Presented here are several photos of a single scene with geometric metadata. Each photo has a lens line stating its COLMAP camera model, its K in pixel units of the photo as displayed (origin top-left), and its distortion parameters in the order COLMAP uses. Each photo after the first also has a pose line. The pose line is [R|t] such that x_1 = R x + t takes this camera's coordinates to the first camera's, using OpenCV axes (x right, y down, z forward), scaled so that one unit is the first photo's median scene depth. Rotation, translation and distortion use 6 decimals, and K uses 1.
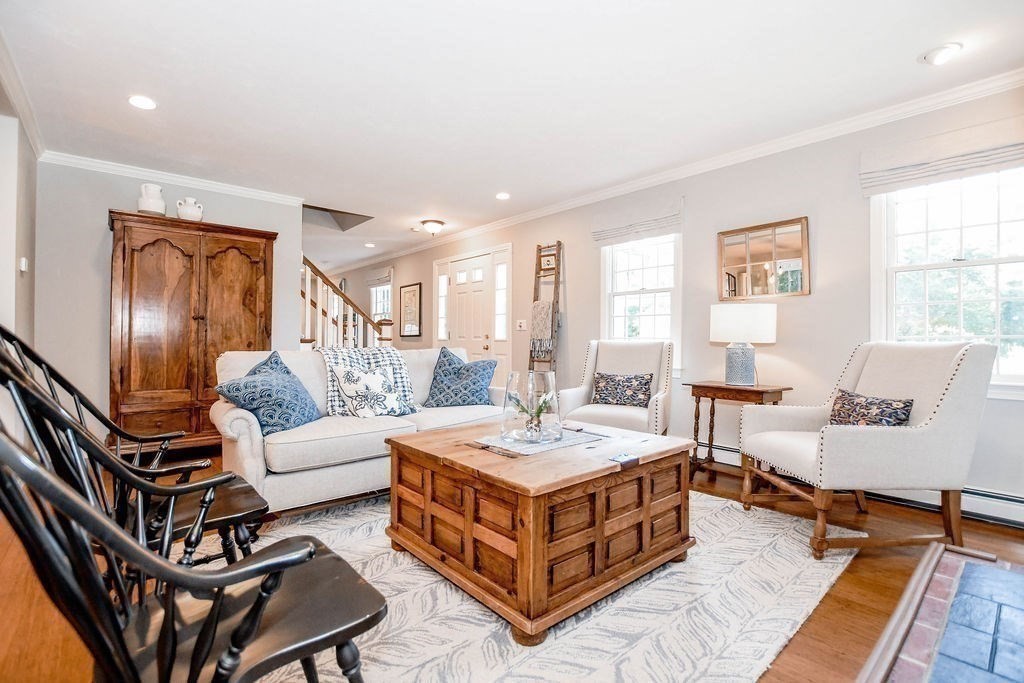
lens RADIAL K [[458.5, 0, 506.7], [0, 458.5, 341.8], [0, 0, 1]] dist [-0.025450, 0.000394]
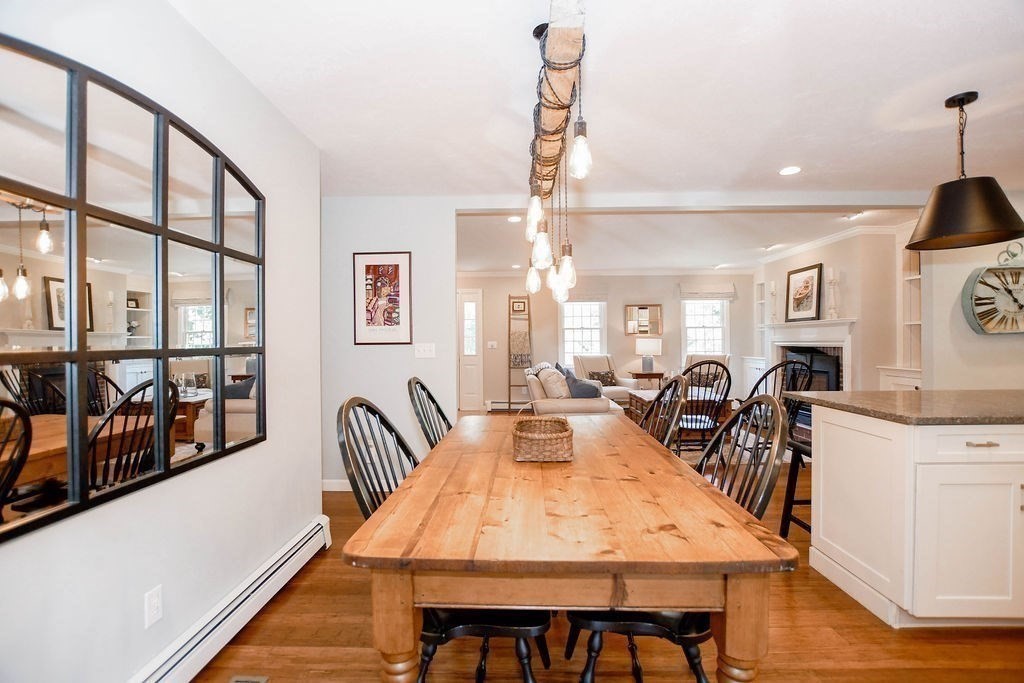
lens RADIAL K [[458.5, 0, 506.7], [0, 458.5, 341.8], [0, 0, 1]] dist [-0.025450, 0.000394]
pose [[0.683069, -0.009896, 0.730287, -1.783659], [0.012234, 0.999923, 0.002106, -0.084571], [-0.730251, 0.007495, 0.683137, -0.108896]]
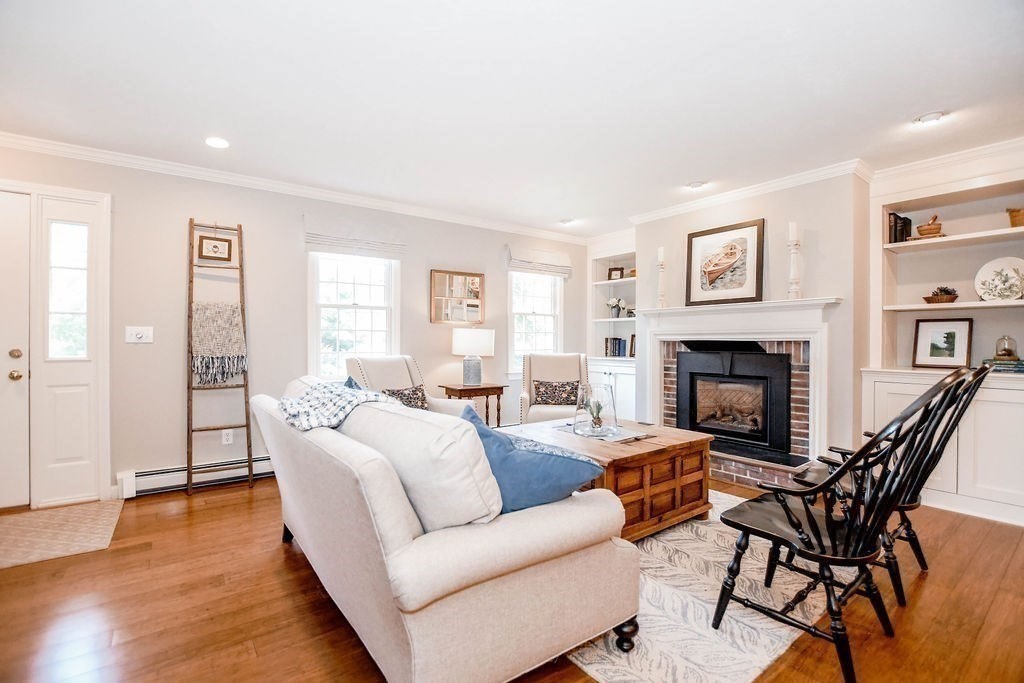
lens RADIAL K [[458.5, 0, 506.7], [0, 458.5, 341.8], [0, 0, 1]] dist [-0.025450, 0.000394]
pose [[0.085968, -0.006263, 0.996278, -0.918671], [0.000576, 0.999980, 0.006237, -0.051981], [-0.996298, 0.000038, 0.085970, 0.779227]]
